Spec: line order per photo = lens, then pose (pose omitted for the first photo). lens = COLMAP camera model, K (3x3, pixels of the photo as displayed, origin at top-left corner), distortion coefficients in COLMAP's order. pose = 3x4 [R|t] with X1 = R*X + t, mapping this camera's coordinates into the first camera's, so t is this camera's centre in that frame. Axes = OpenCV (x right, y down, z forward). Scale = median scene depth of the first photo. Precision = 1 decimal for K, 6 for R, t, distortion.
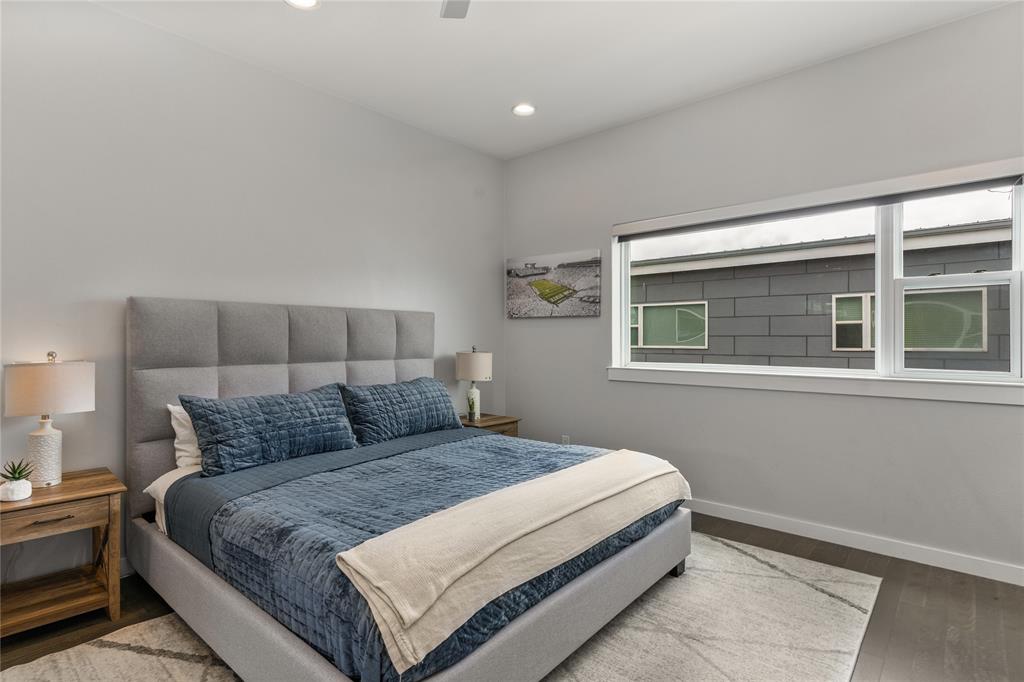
lens RADIAL K [[513.0, 0, 508.4], [0, 513.0, 338.9], [0, 0, 1]] dist [0.000964, 0.001199]
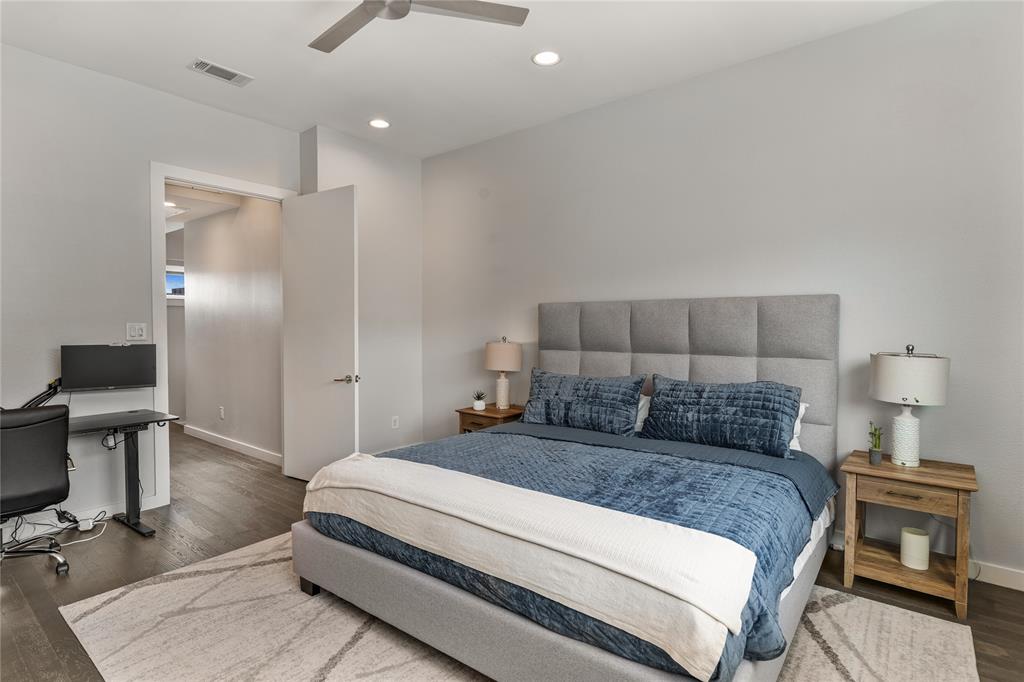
lens RADIAL K [[513.0, 0, 518.1], [0, 513.0, 342.5], [0, 0, 1]] dist [0.000964, 0.001199]
pose [[0.068820, 0.030839, -0.997152, 0.509269], [-0.005897, 0.999517, 0.030505, -0.005585], [0.997612, 0.003781, 0.068968, 0.503622]]
